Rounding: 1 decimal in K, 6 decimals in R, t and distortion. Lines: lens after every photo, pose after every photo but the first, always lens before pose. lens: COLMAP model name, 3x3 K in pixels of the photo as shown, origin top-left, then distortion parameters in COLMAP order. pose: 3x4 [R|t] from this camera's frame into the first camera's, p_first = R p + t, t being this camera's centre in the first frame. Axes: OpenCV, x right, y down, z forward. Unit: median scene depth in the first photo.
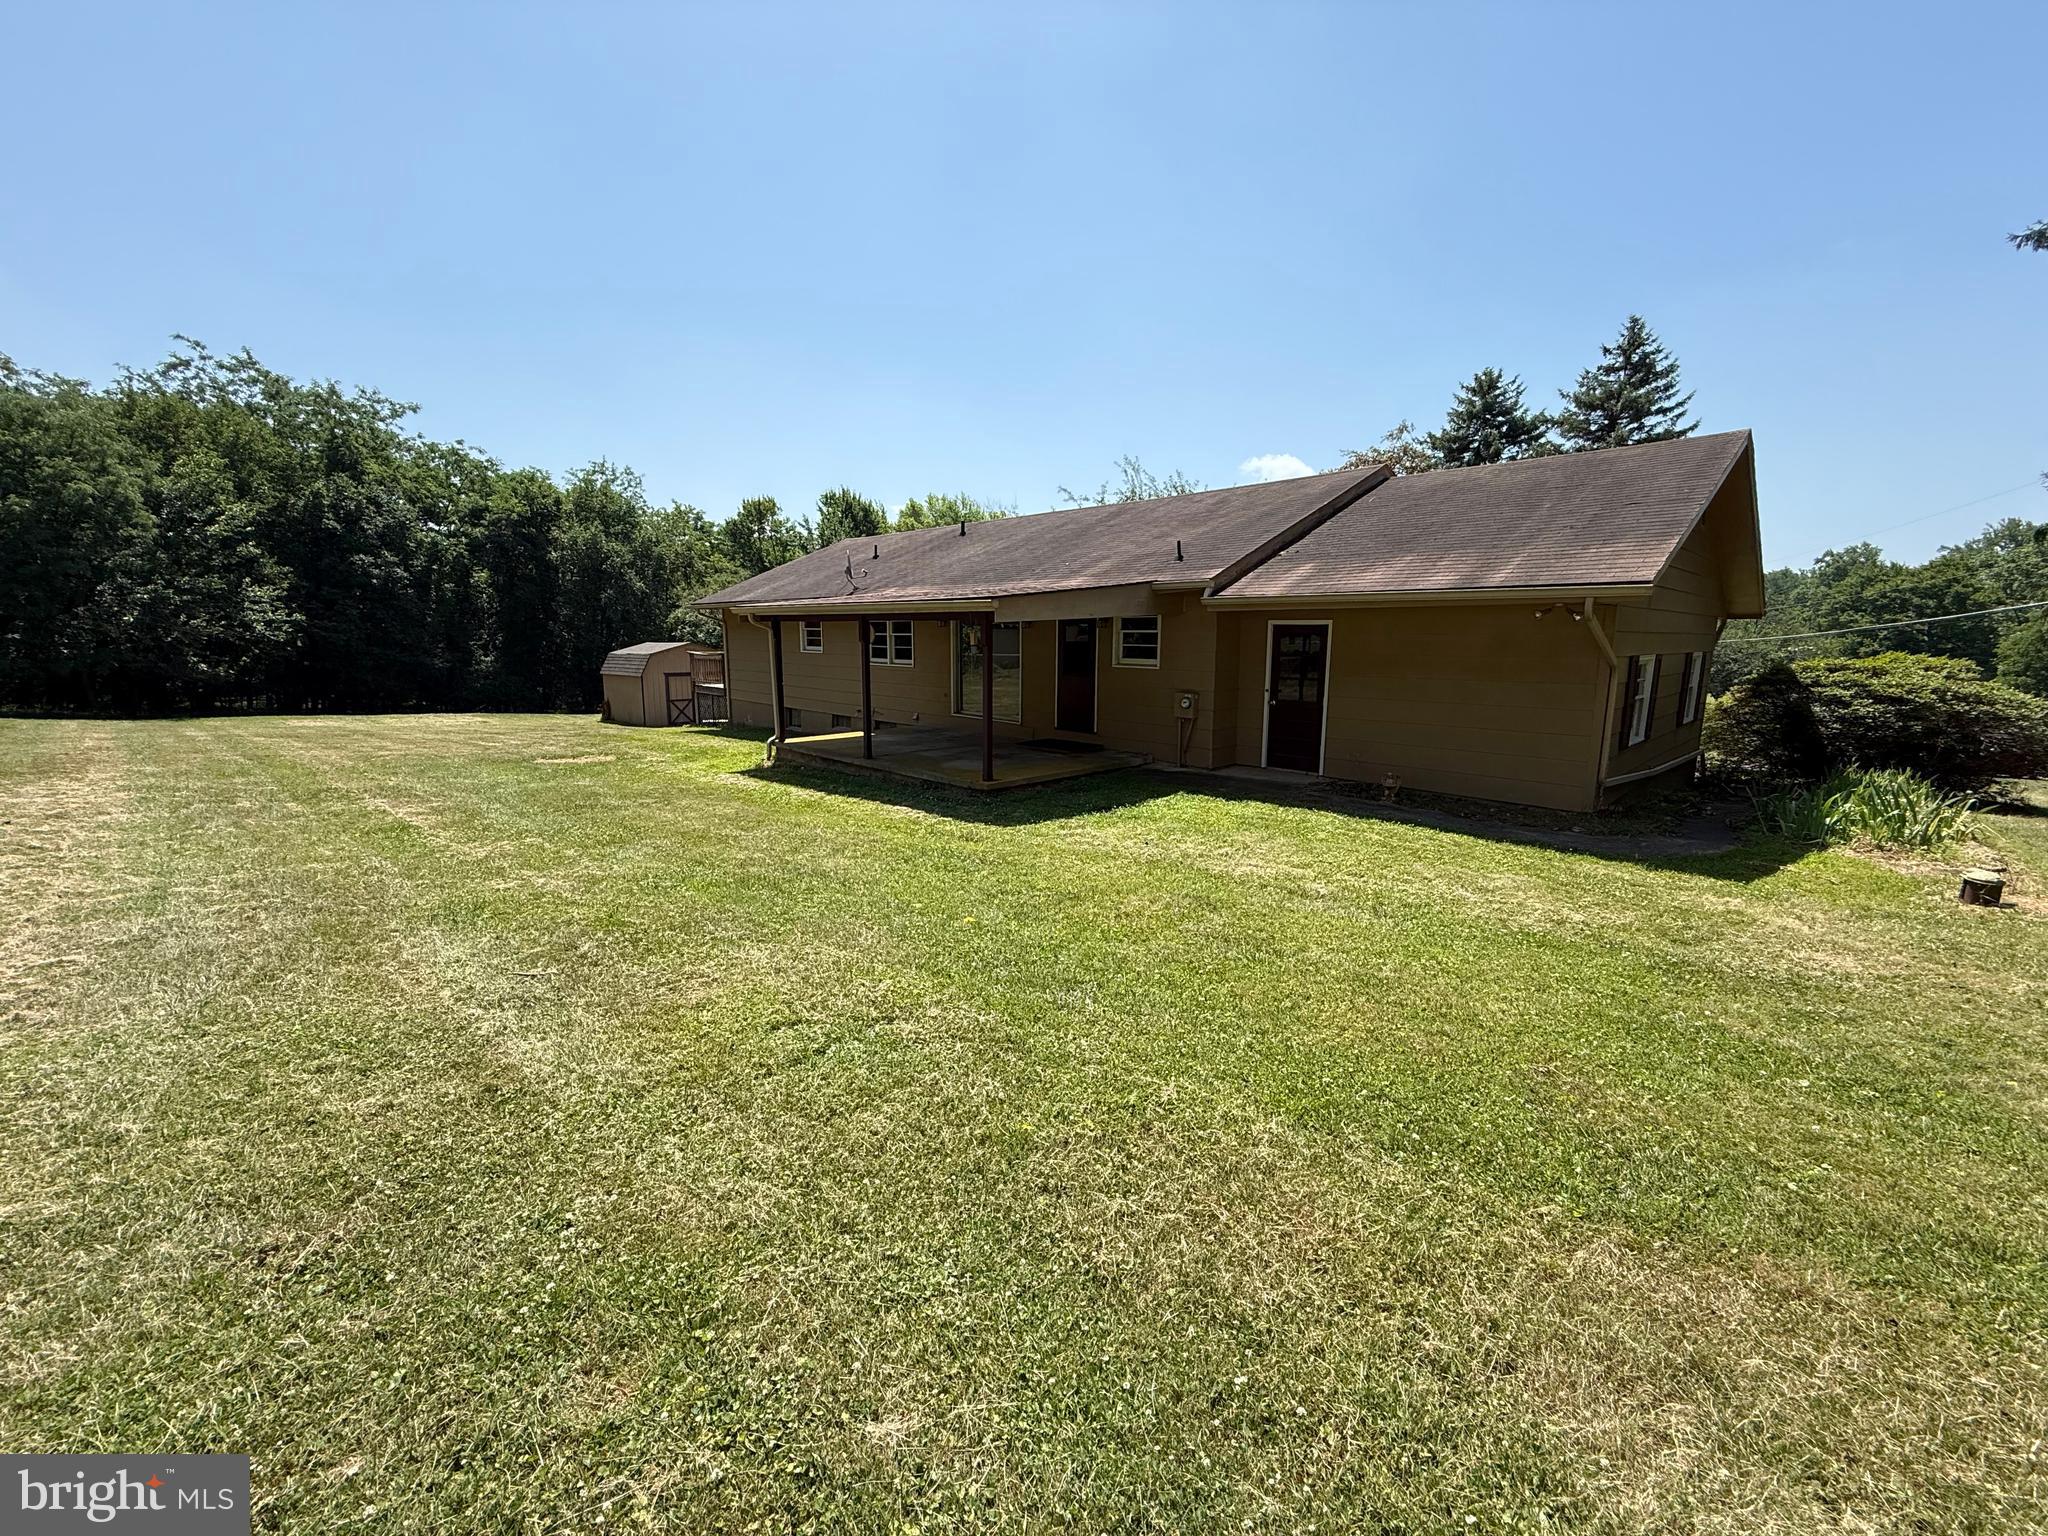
lens RADIAL K [[825.2, 0, 1011.9], [0, 825.2, 773.5], [0, 0, 1]] dist [0.001821, 0.000598]
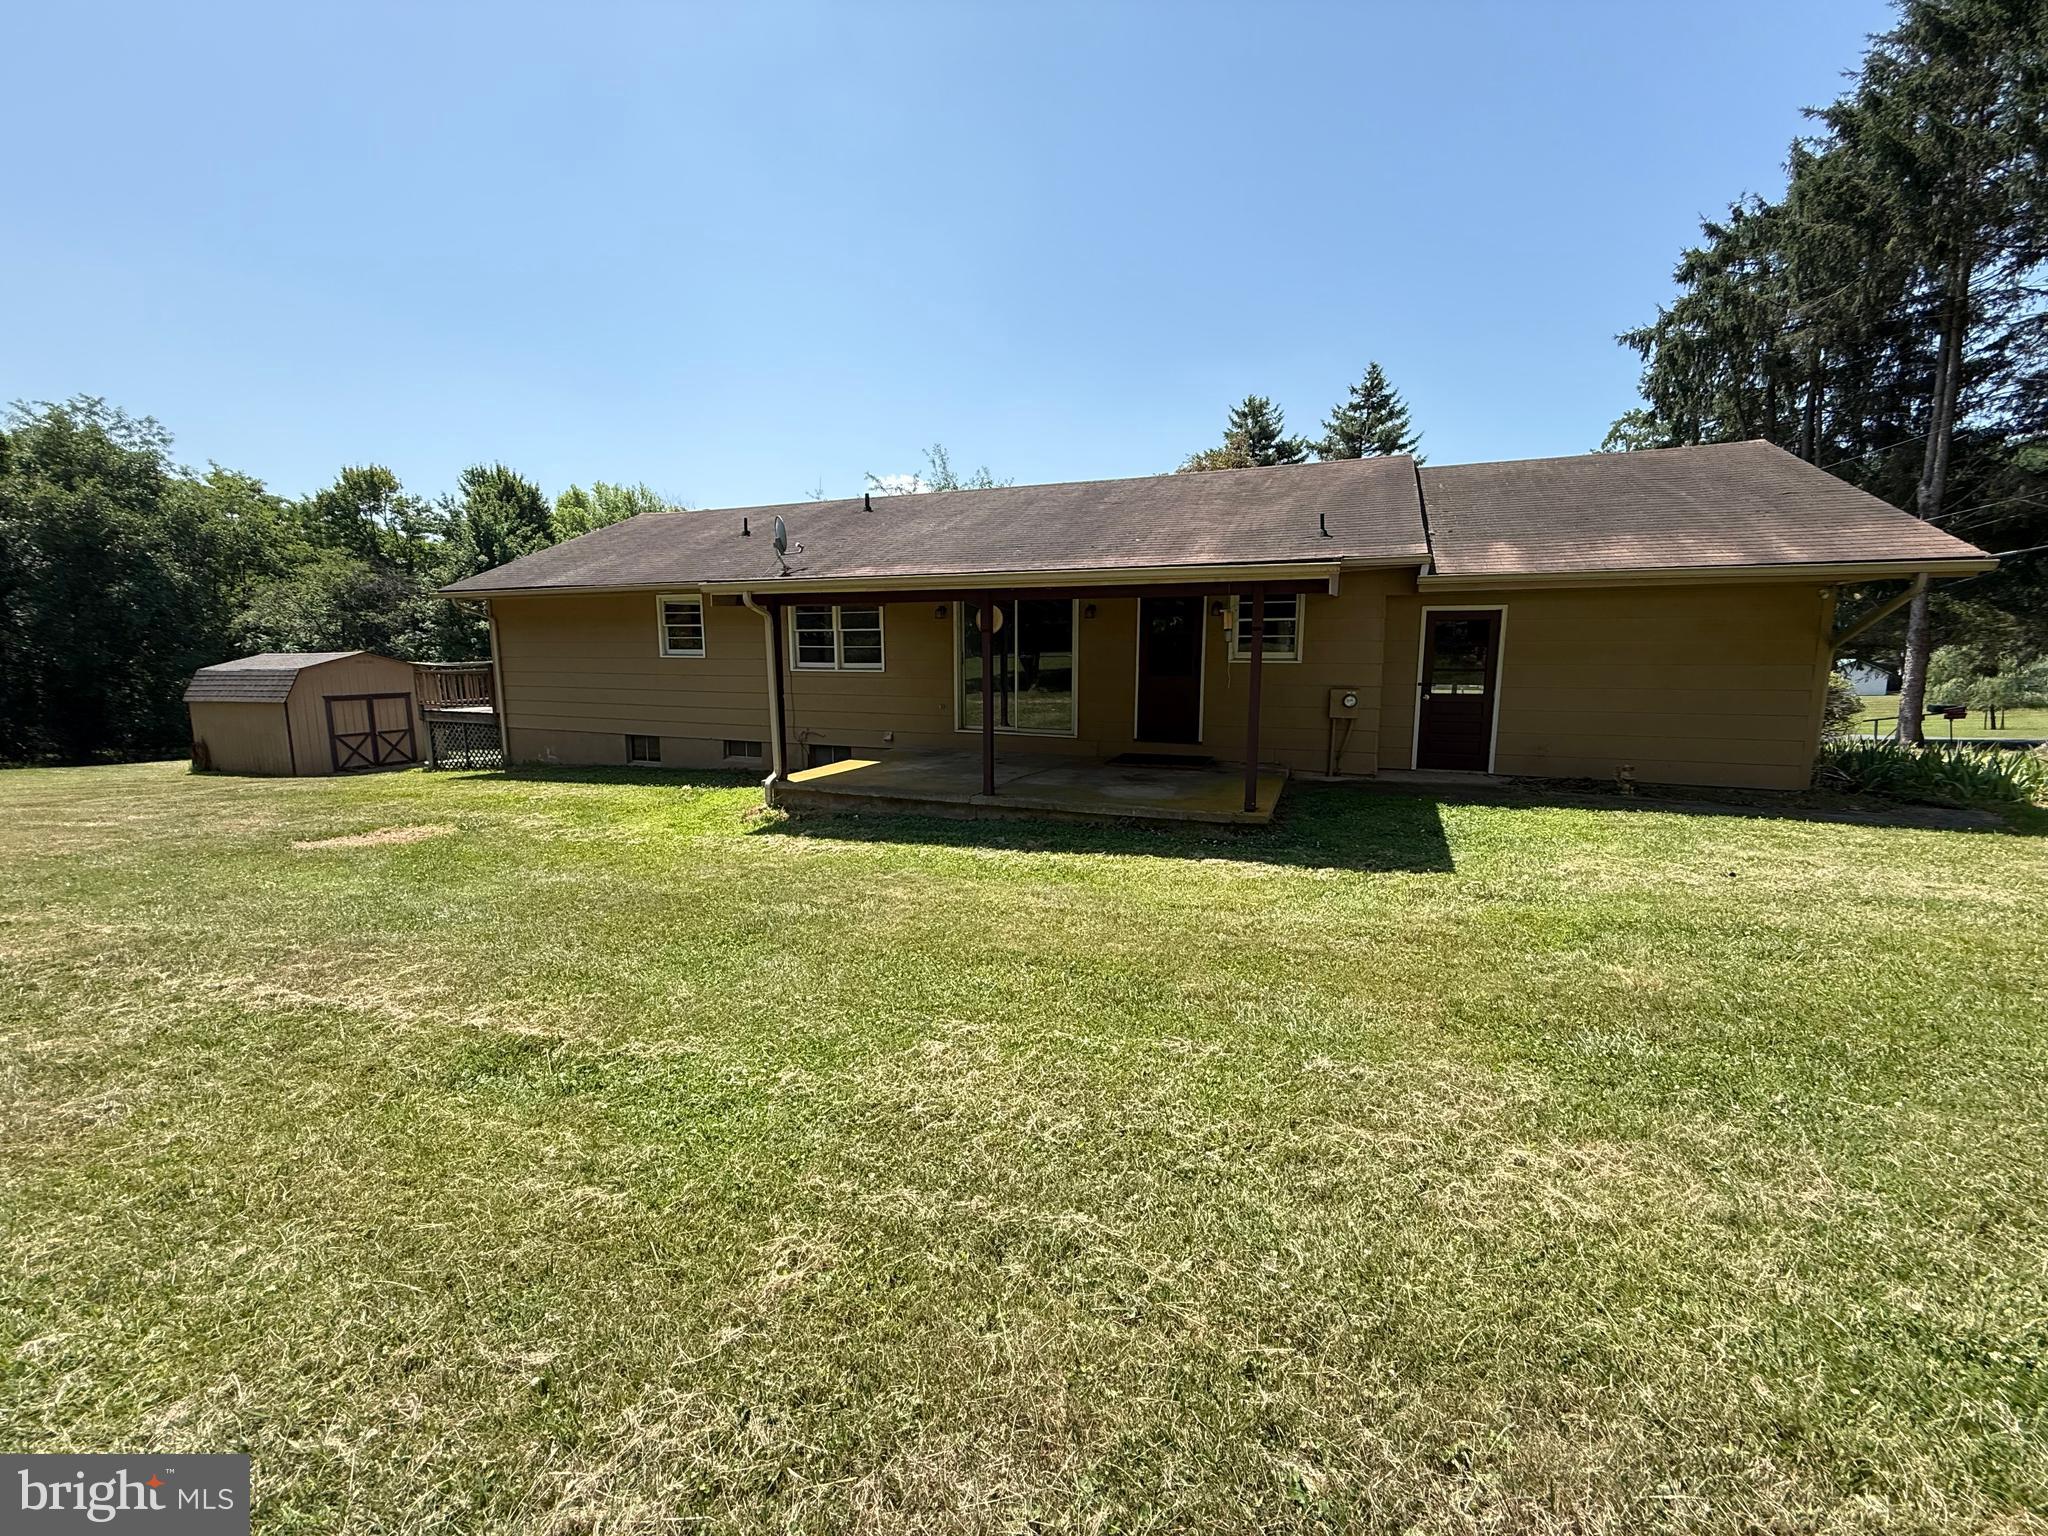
lens RADIAL K [[825.2, 0, 1028.3], [0, 825.2, 769.0], [0, 0, 1]] dist [0.001821, 0.000598]
pose [[0.910505, -0.068173, 0.407839, -0.172239], [0.076082, 0.997097, -0.003181, -0.014159], [-0.406438, 0.033926, 0.913048, 0.133463]]
